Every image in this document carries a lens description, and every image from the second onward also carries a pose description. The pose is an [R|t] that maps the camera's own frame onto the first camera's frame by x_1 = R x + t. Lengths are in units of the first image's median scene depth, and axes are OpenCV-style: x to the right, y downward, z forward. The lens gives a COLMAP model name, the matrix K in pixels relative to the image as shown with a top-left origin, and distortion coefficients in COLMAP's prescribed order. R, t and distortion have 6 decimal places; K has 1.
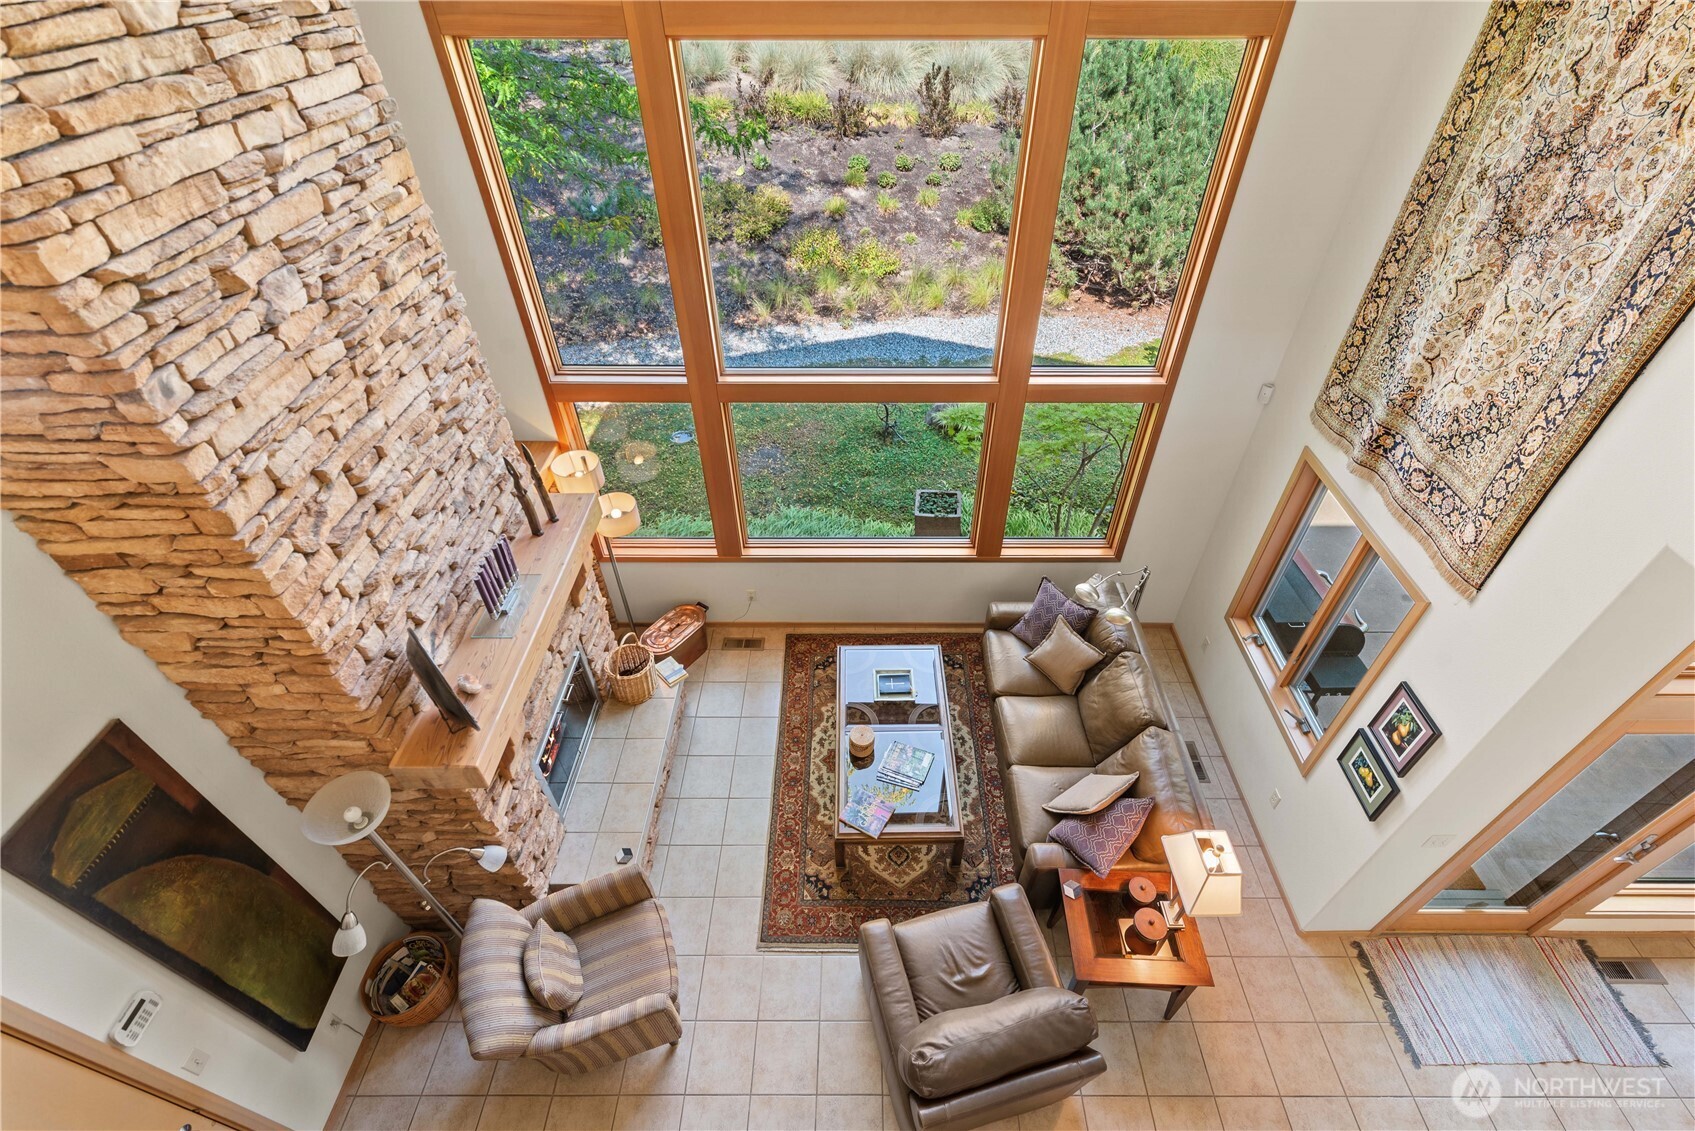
lens RADIAL K [[742.3, 0, 867.3], [0, 742.3, 565.5], [0, 0, 1]] dist [0.008090, -0.001962]
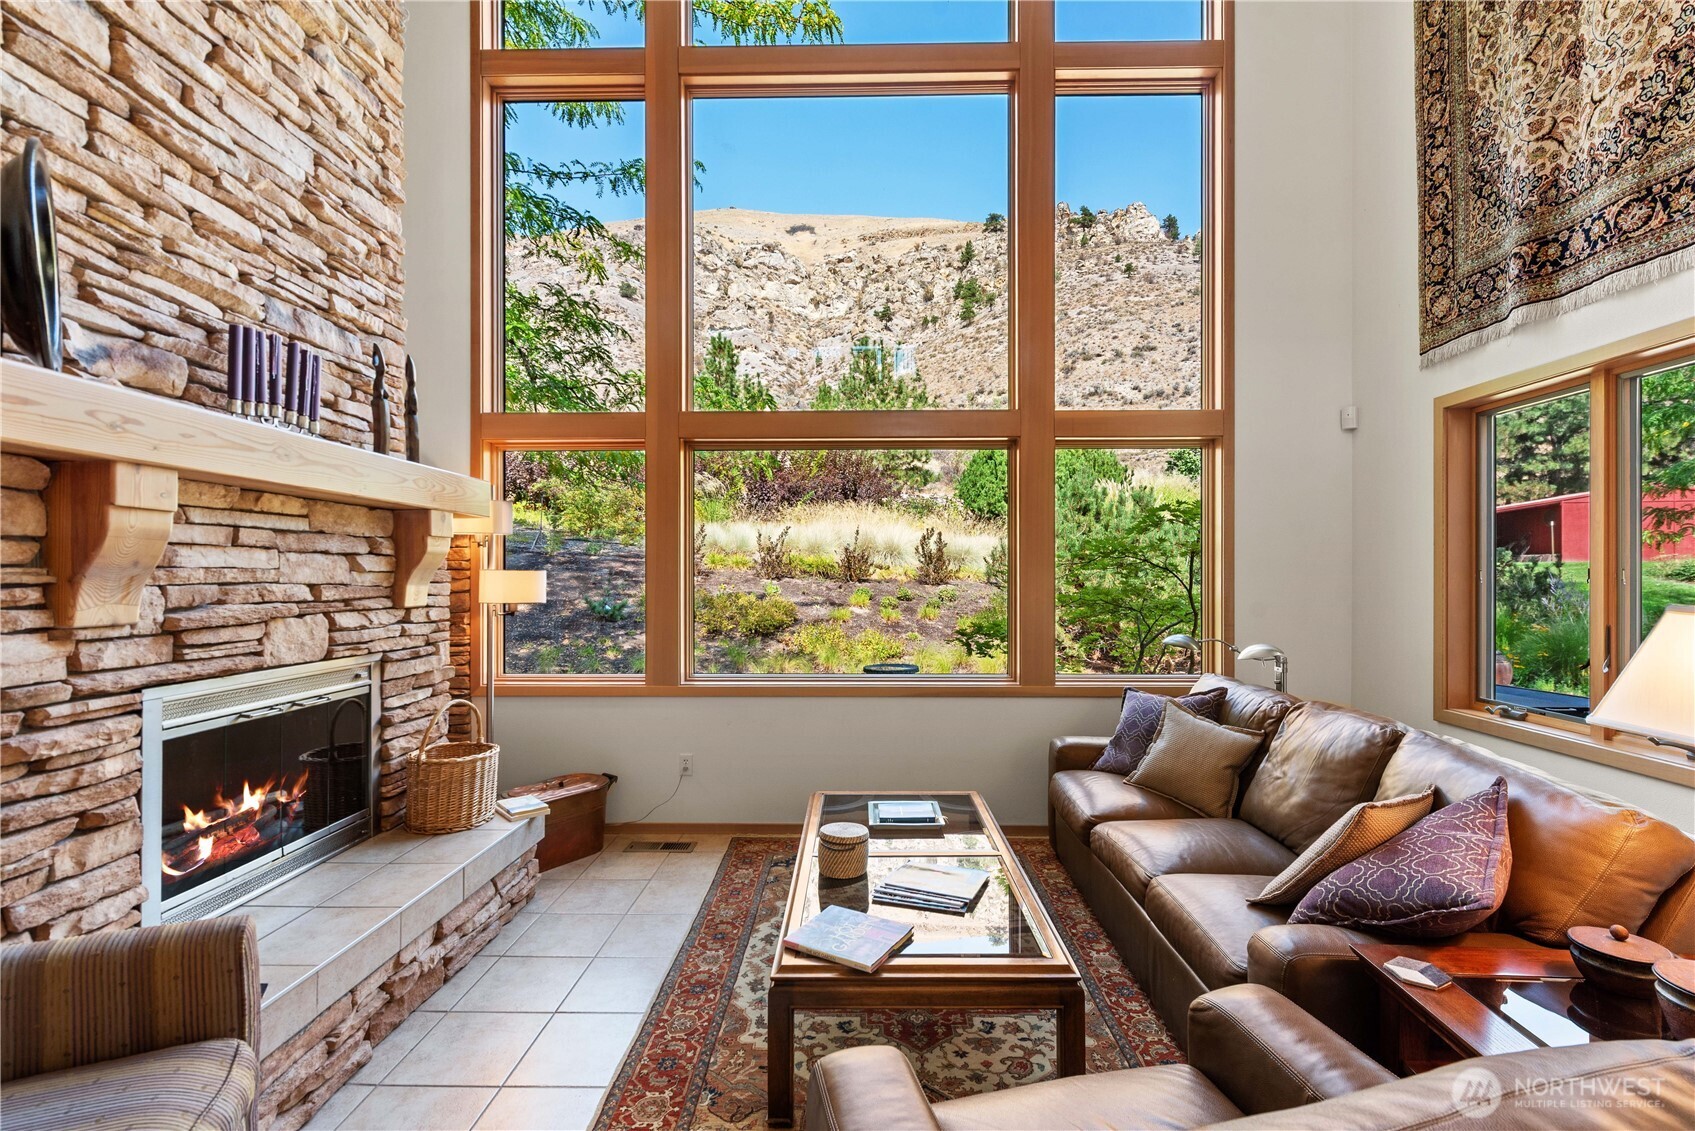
lens RADIAL K [[742.3, 0, 863.2], [0, 742.3, 568.5], [0, 0, 1]] dist [0.008090, -0.001962]
pose [[0.999852, -0.005528, -0.016271, 0.022454], [-0.006777, 0.743274, -0.668953, 0.617667], [0.015792, 0.668964, 0.743127, 0.695186]]
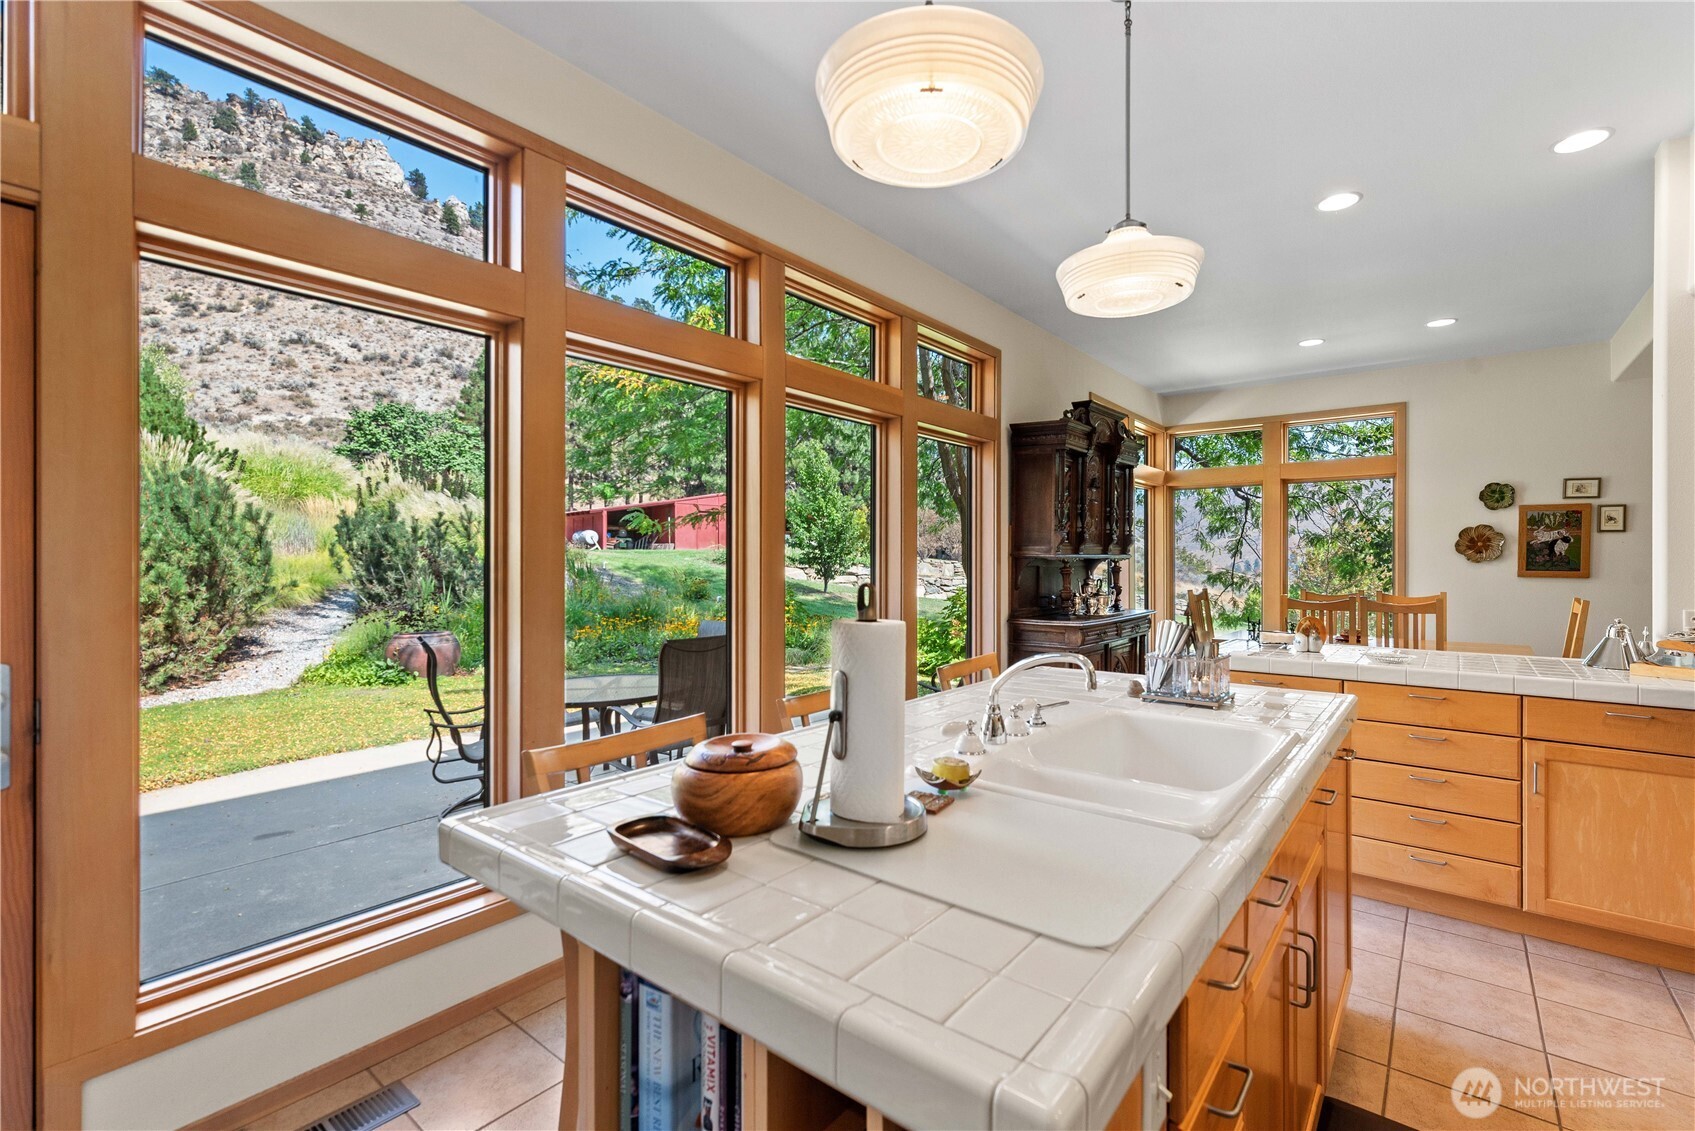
lens RADIAL K [[742.3, 0, 862.2], [0, 742.3, 561.5], [0, 0, 1]] dist [0.008090, -0.001962]
pose [[0.626095, -0.007928, 0.779707, 1.056581], [0.520223, 0.749115, -0.410116, 0.763504], [-0.580838, 0.662393, 0.473141, 0.547796]]
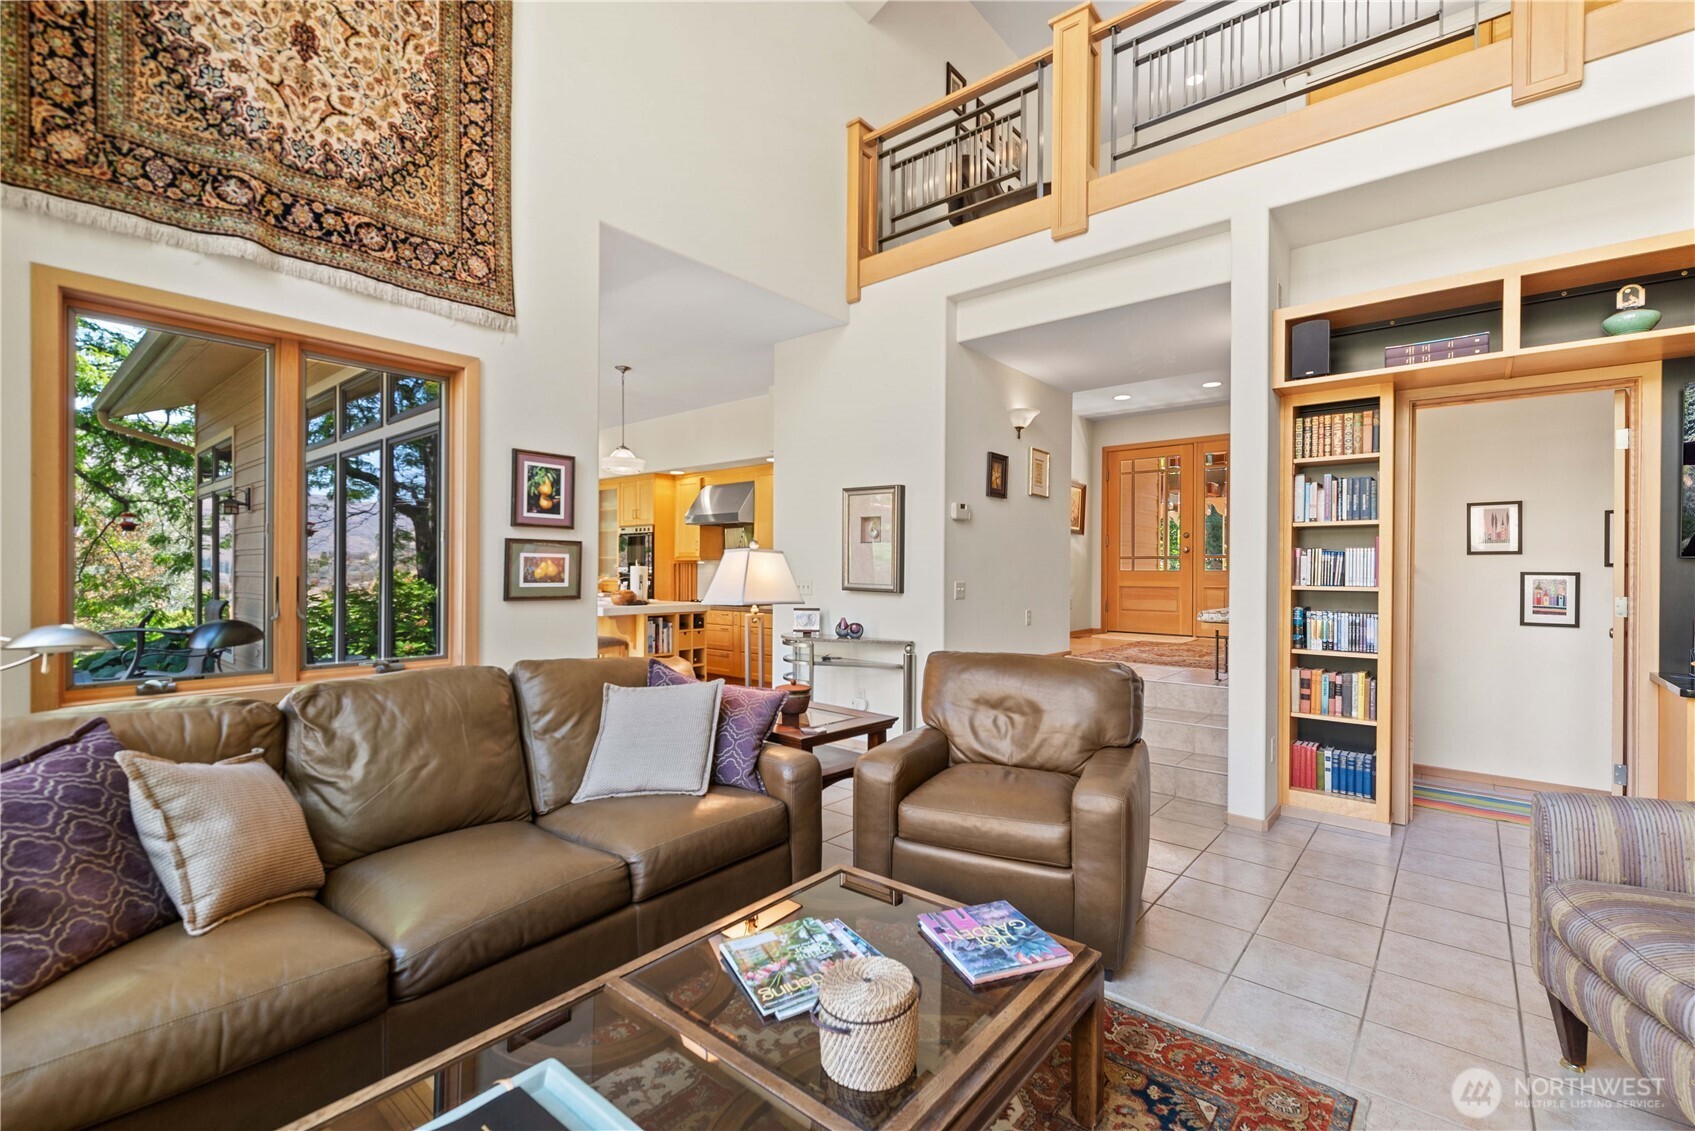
lens RADIAL K [[742.3, 0, 864.7], [0, 742.3, 562.9], [0, 0, 1]] dist [0.008090, -0.001962]
pose [[-0.771085, -0.002332, 0.636728, -0.247790], [0.416512, 0.754521, 0.507164, -0.030949], [-0.481607, 0.656271, -0.580829, 1.489158]]
